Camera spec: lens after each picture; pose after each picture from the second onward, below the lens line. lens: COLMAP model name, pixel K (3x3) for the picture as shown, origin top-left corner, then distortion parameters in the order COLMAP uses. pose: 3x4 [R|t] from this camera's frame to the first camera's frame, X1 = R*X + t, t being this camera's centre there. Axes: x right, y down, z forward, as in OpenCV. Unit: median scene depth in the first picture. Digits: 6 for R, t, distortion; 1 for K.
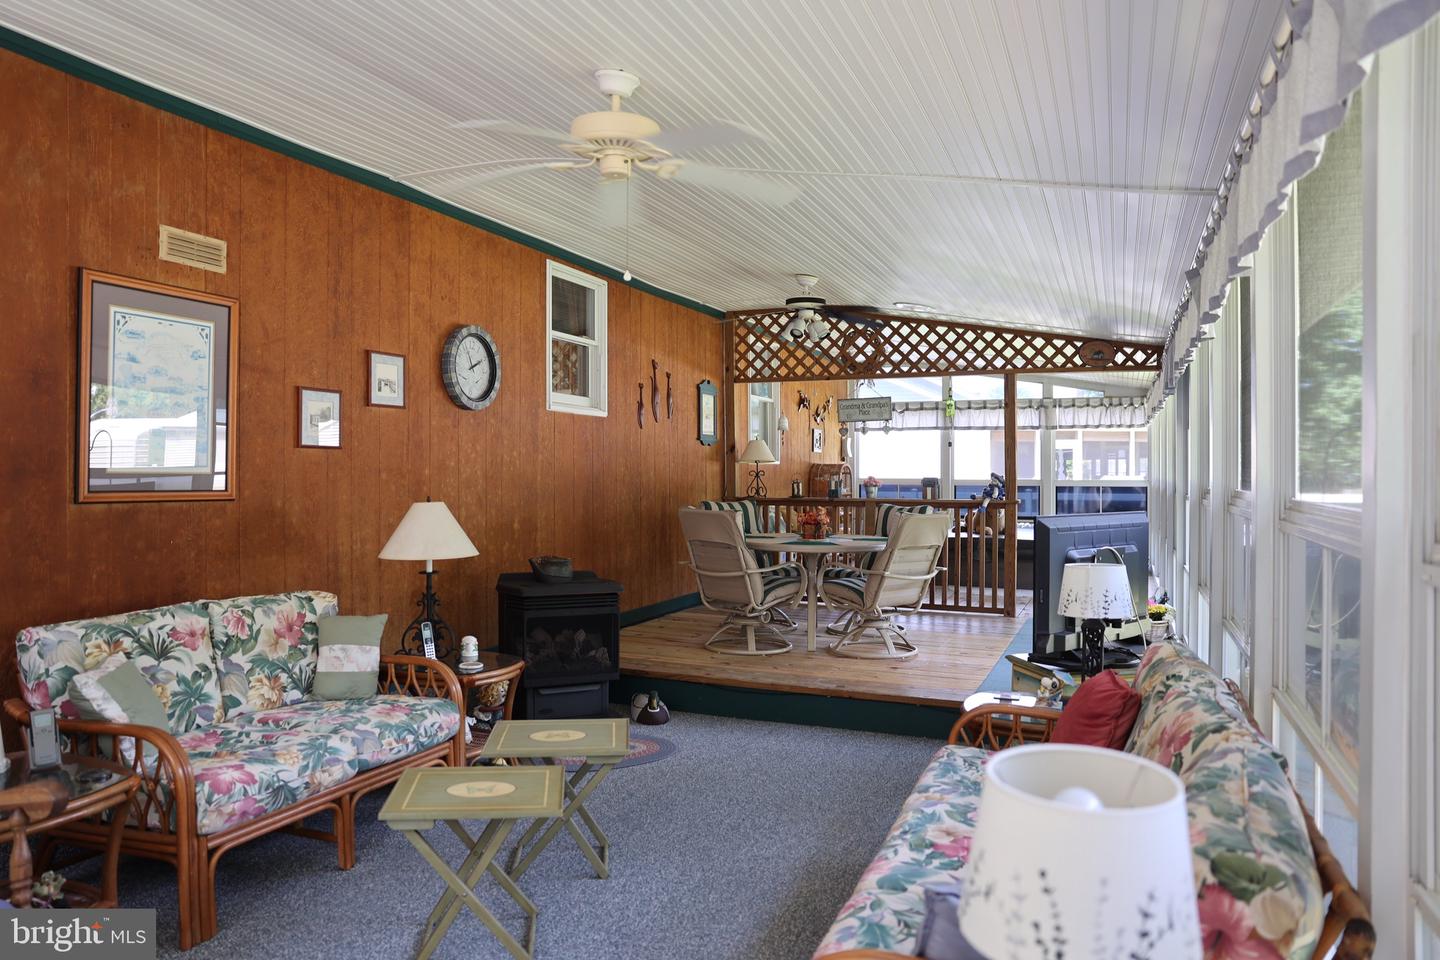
lens RADIAL K [[987.4, 0, 714.8], [0, 987.4, 478.2], [0, 0, 1]] dist [-0.102146, 0.076352]
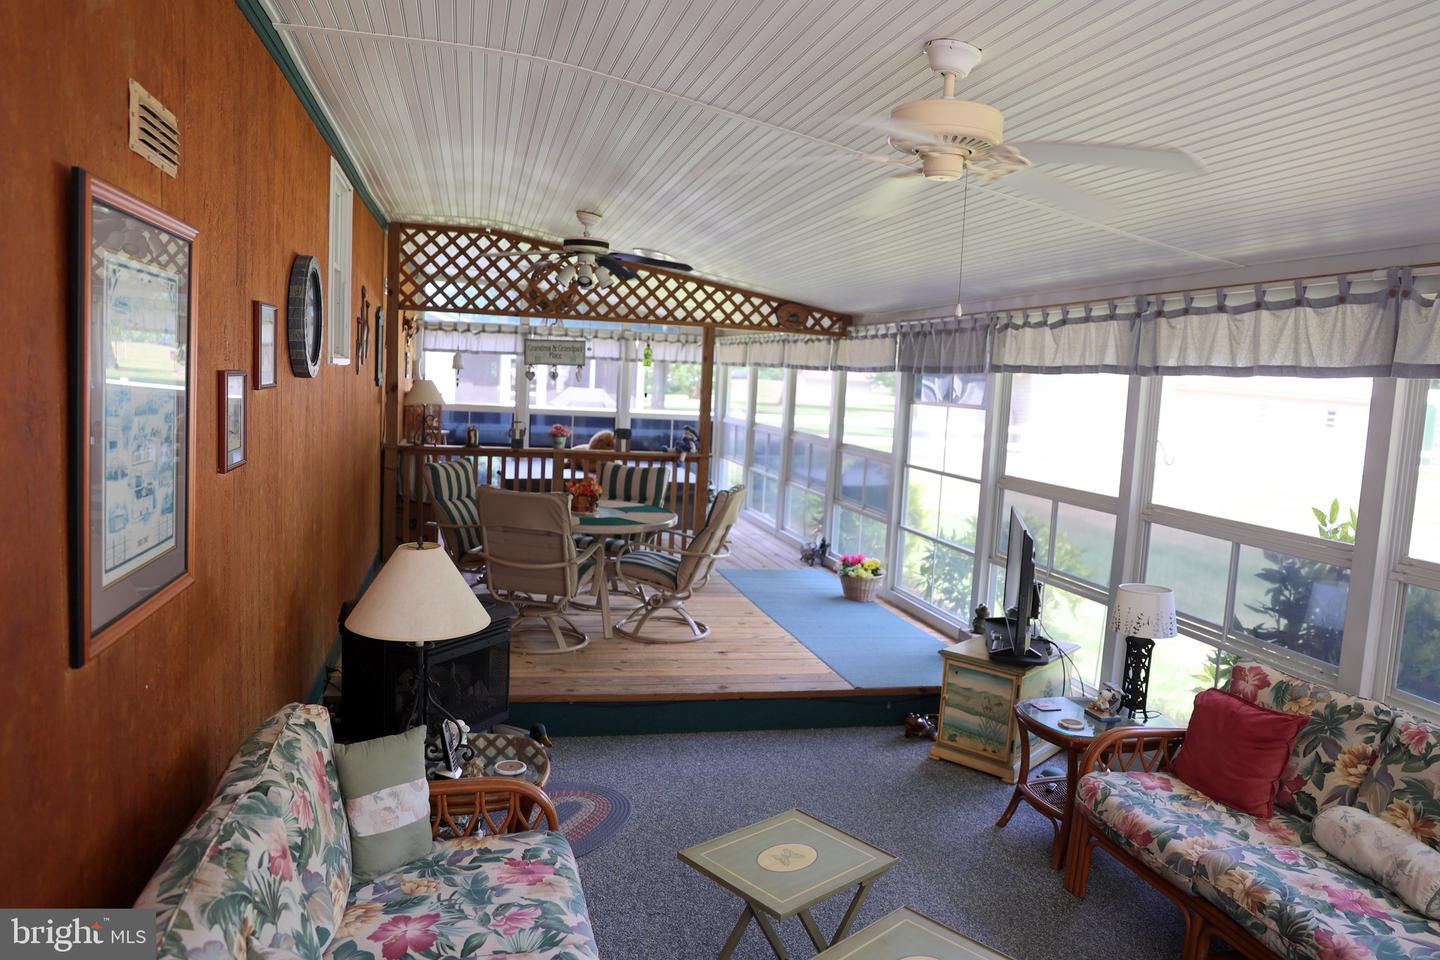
lens RADIAL K [[987.4, 0, 714.8], [0, 987.4, 478.2], [0, 0, 1]] dist [-0.102146, 0.076352]
pose [[0.799425, -0.025169, 0.600238, -0.299078], [-0.044997, 0.993807, 0.101600, -0.056533], [-0.599078, -0.108231, 0.793342, 0.186659]]
